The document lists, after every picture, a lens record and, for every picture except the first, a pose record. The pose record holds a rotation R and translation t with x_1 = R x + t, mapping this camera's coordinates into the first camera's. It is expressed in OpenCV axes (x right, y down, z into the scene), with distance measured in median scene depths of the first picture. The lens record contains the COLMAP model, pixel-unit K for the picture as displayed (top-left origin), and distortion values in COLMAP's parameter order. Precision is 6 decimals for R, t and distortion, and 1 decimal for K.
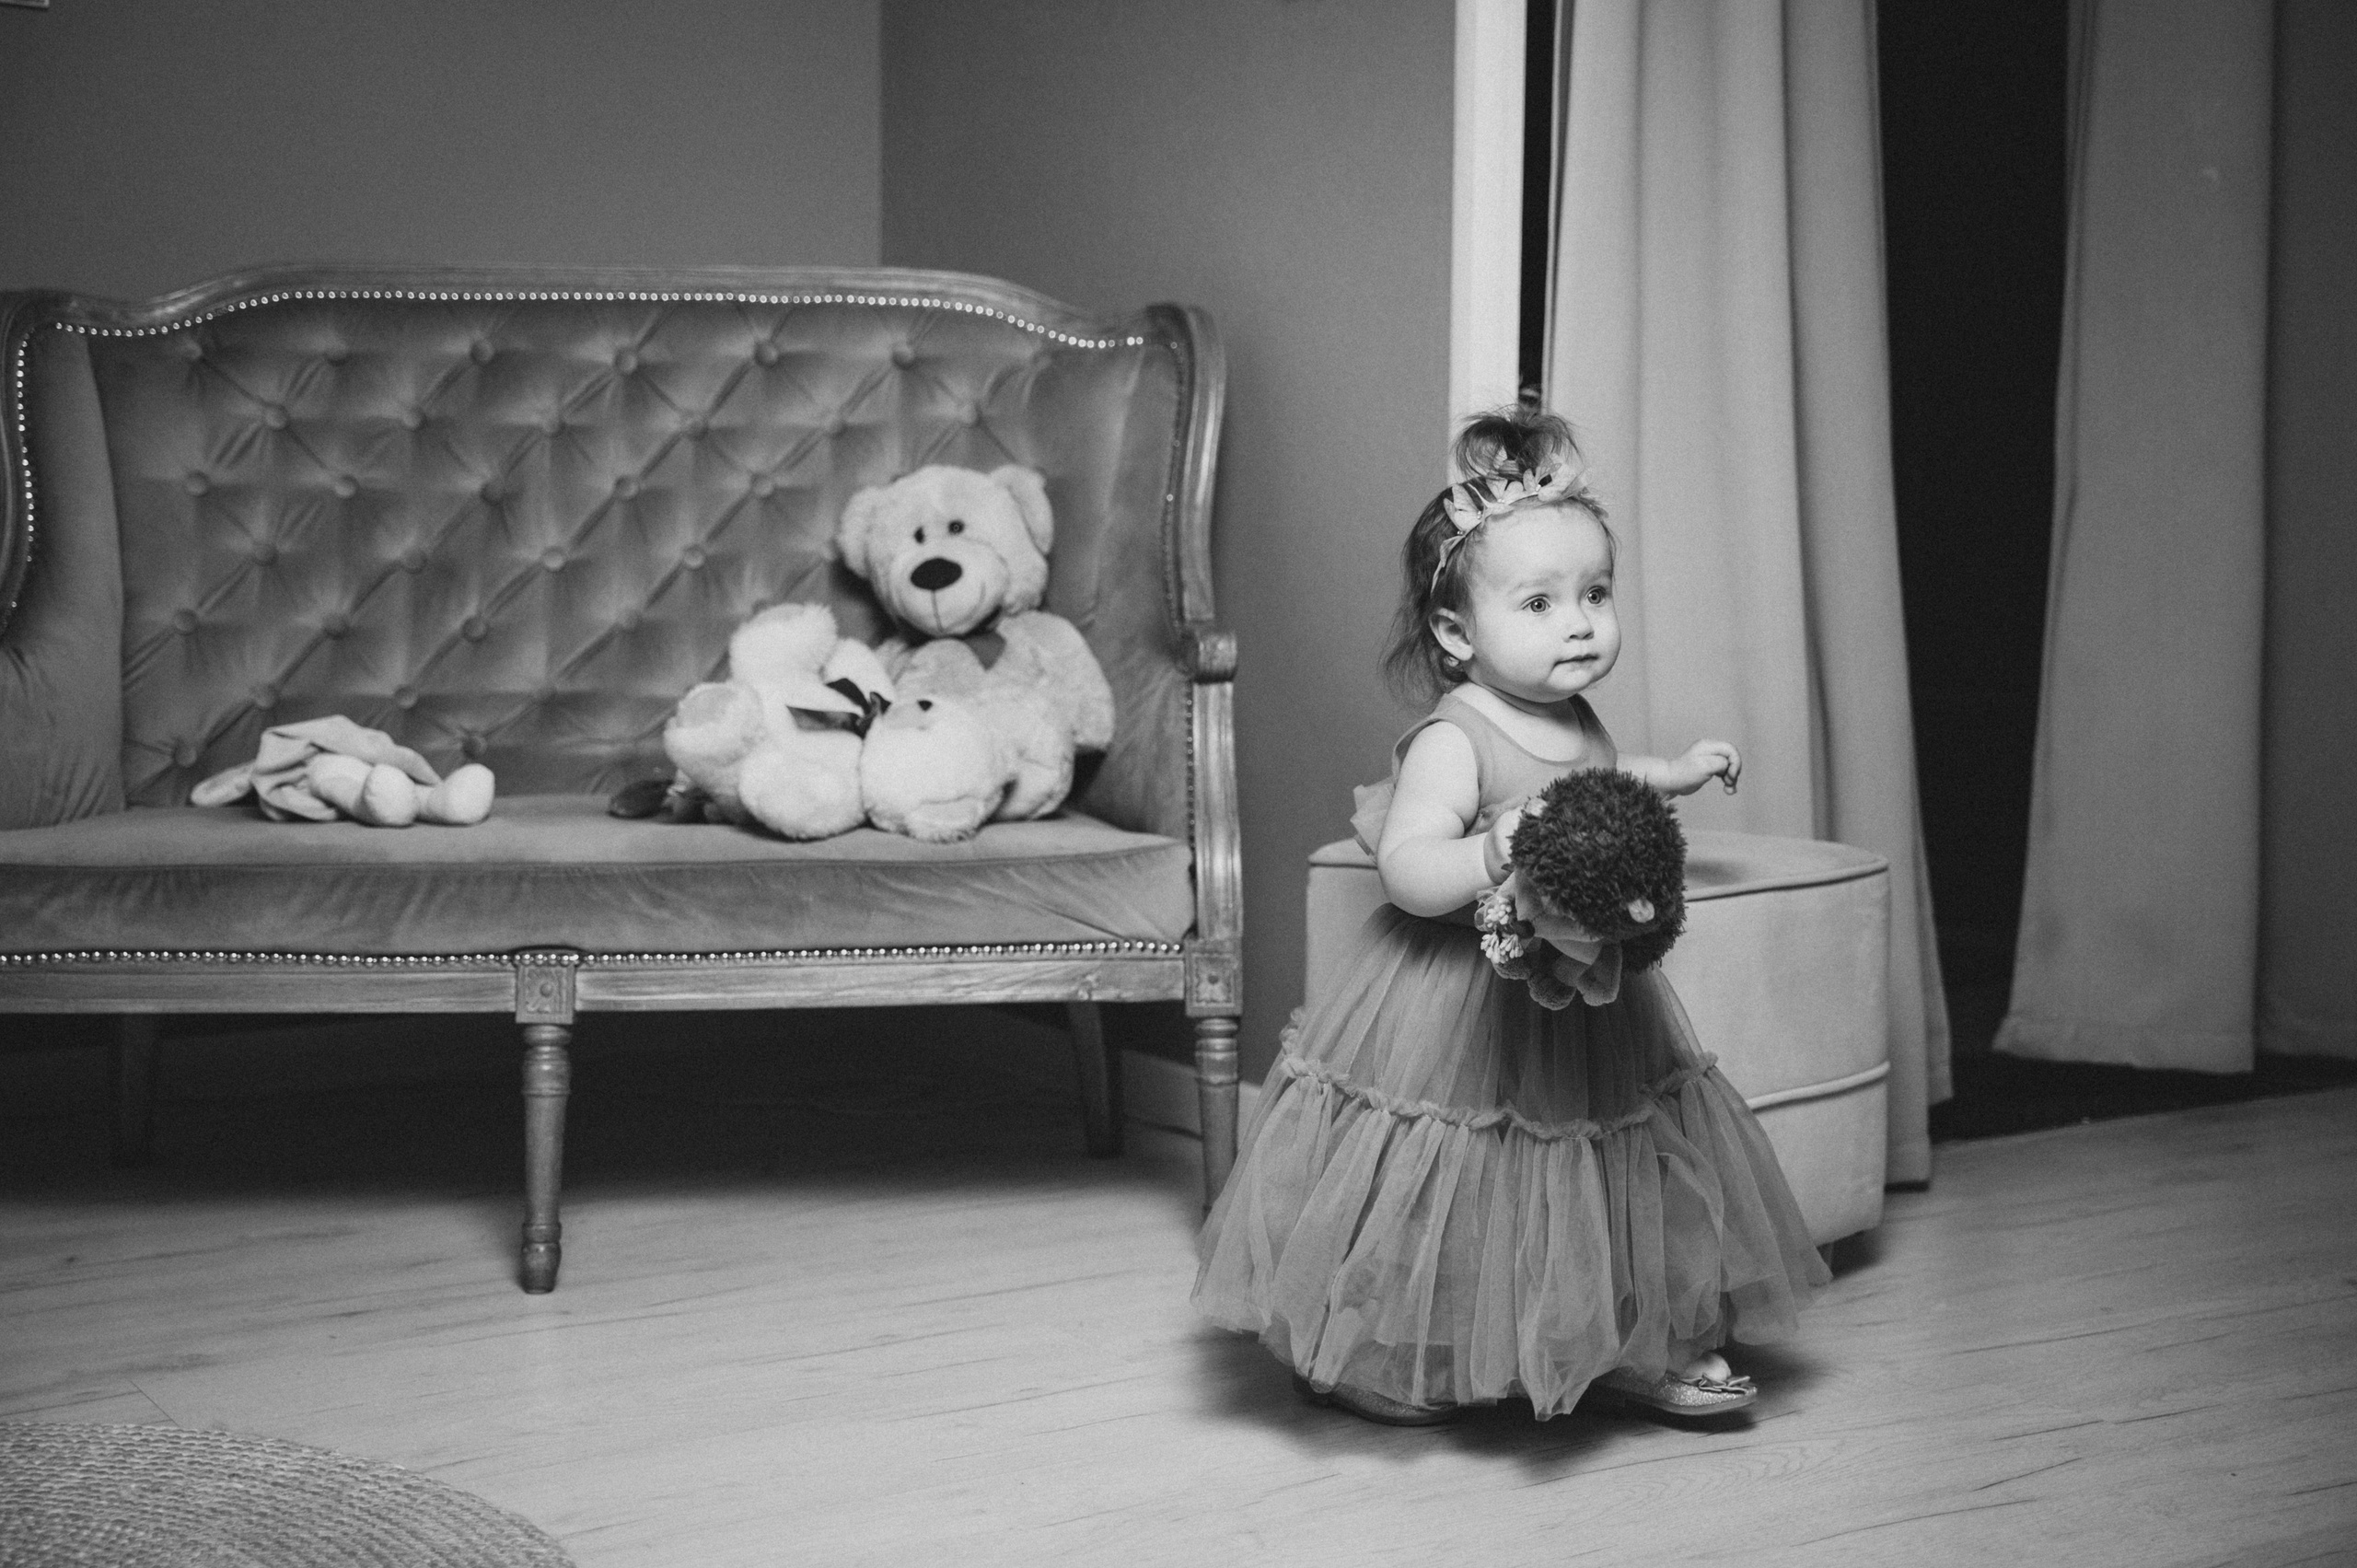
lens RADIAL K [[3034.2, 0, 1178.5], [0, 3034.2, 784.0], [0, 0, 1]] dist [0.035106, 0.017252]
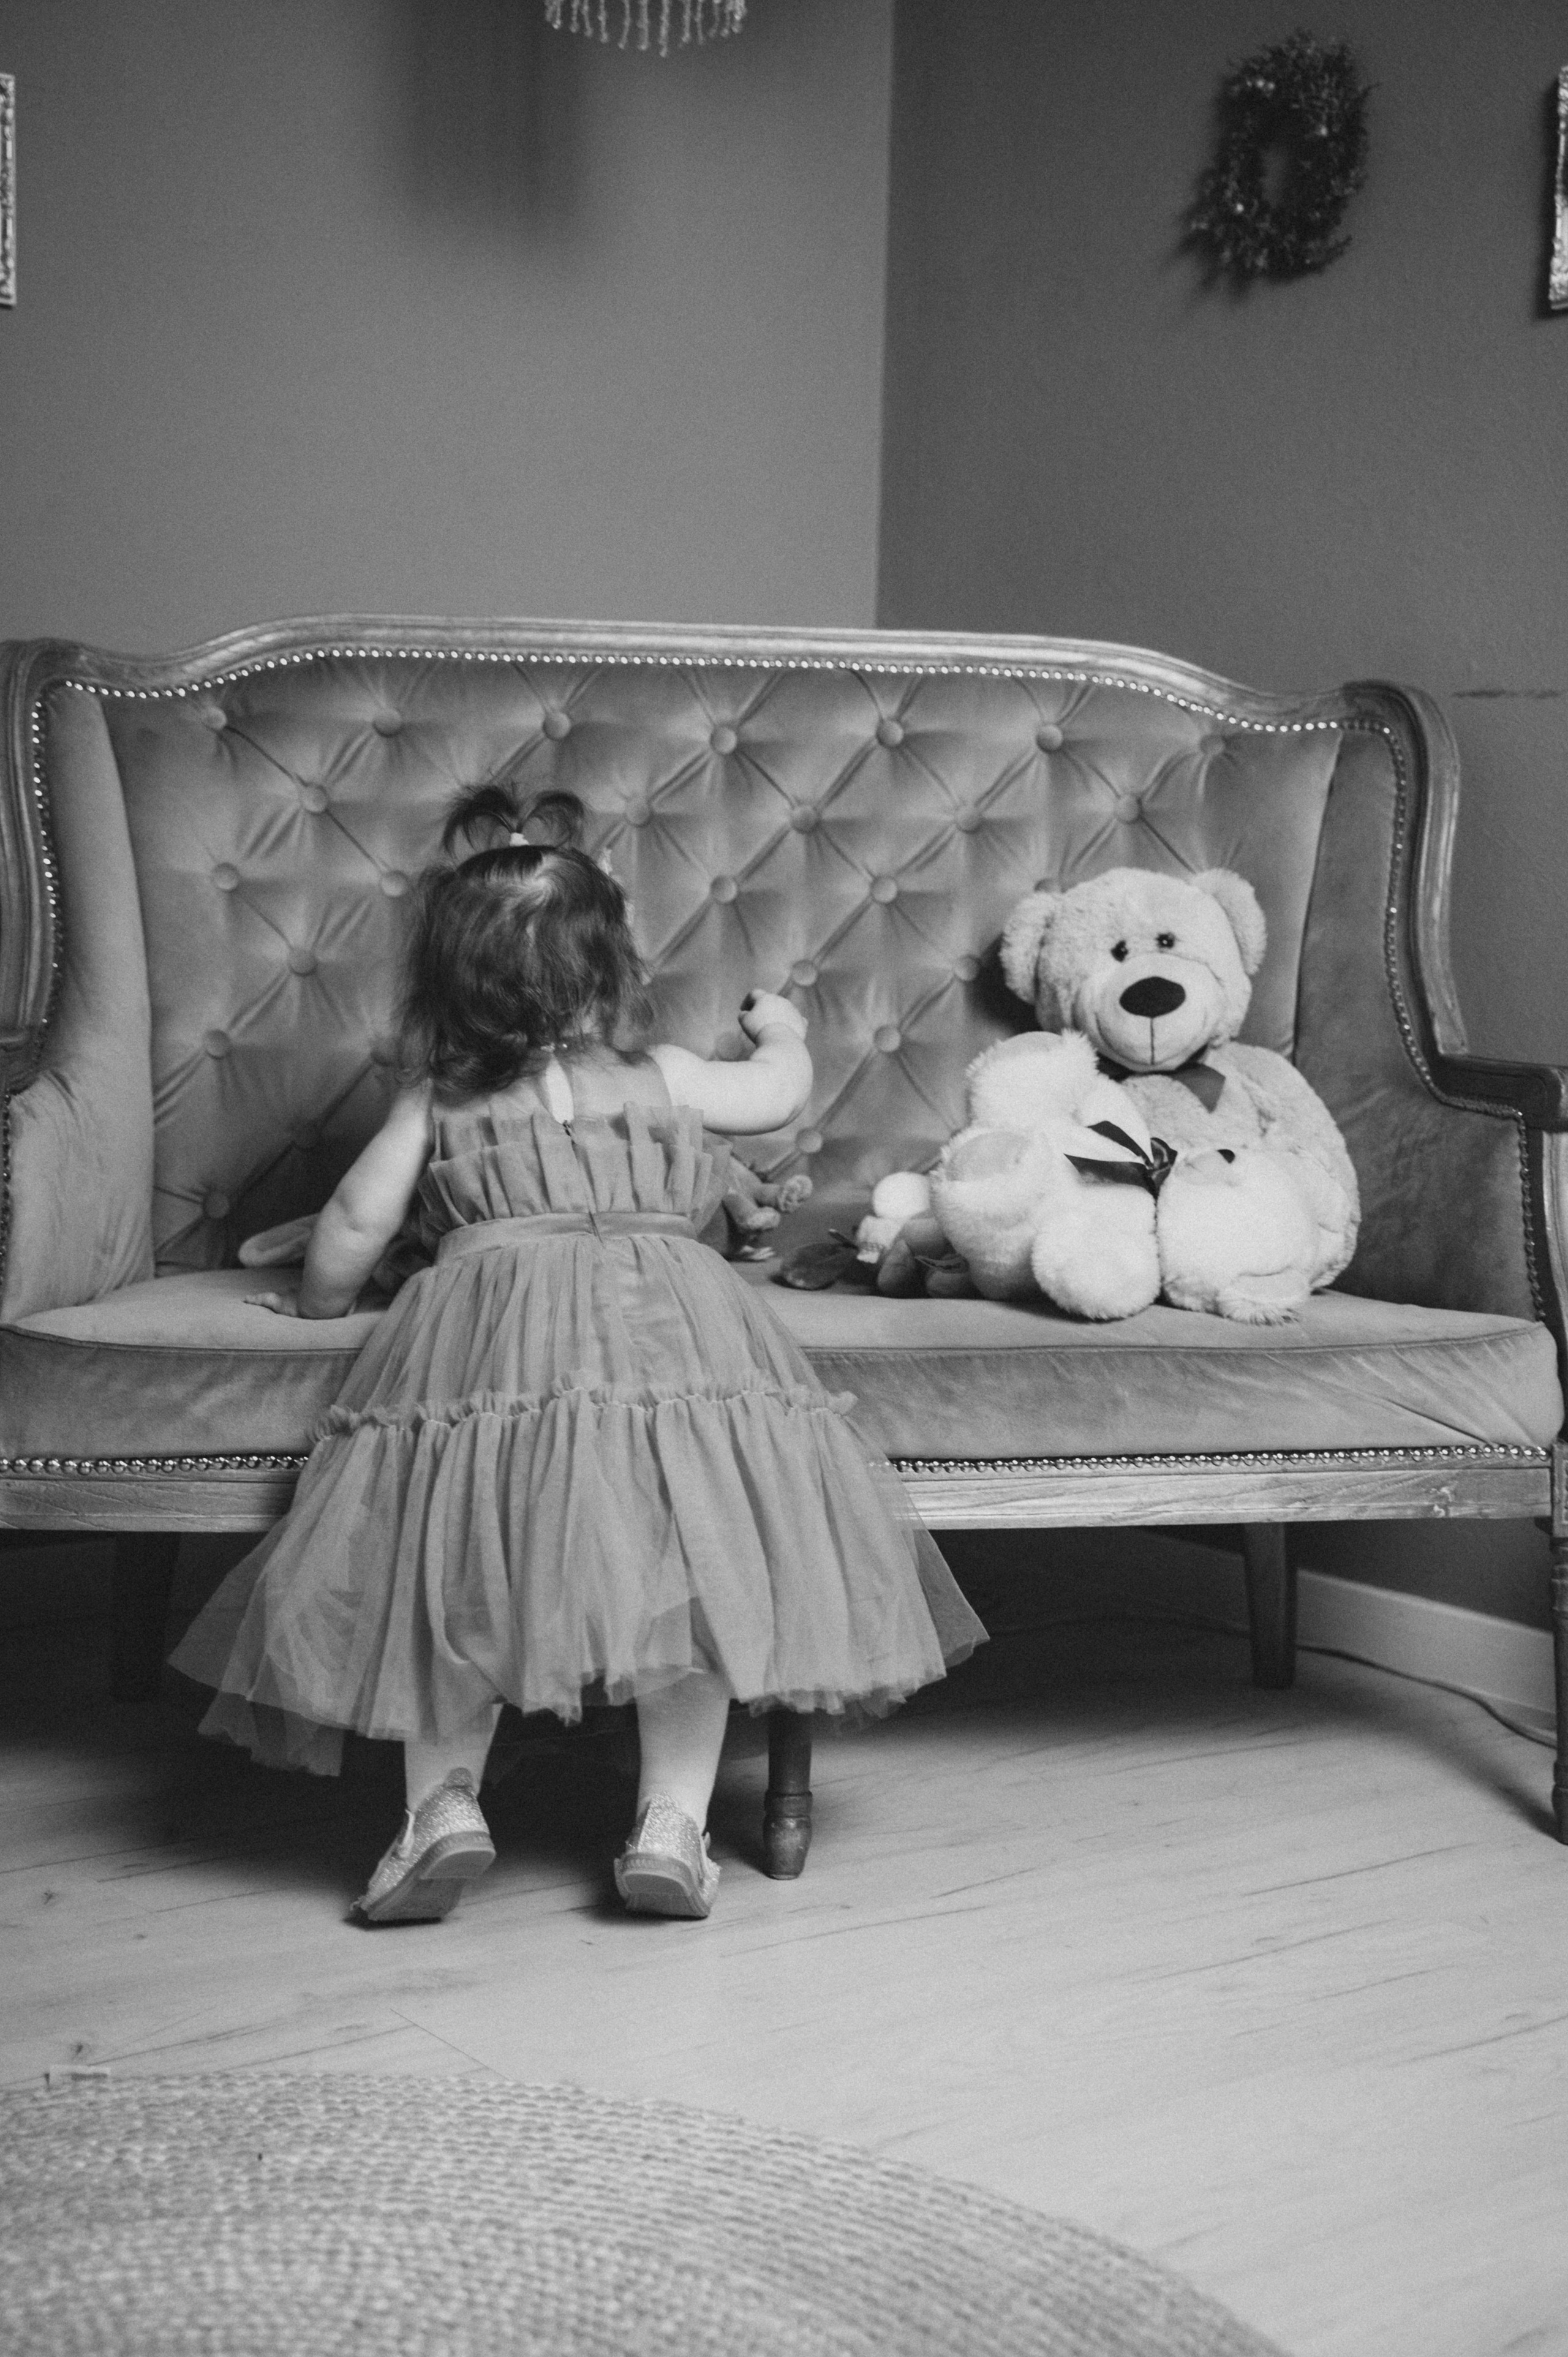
lens RADIAL K [[3174.2, 0, 784.0], [0, 3174.2, 1178.5], [0, 0, 1]] dist [-0.014600, 0.001045]
pose [[0.997531, 0.008967, 0.069649, -0.234315], [-0.007918, 0.999851, -0.015327, -0.005084], [-0.069776, 0.014738, 0.997454, 0.135803]]
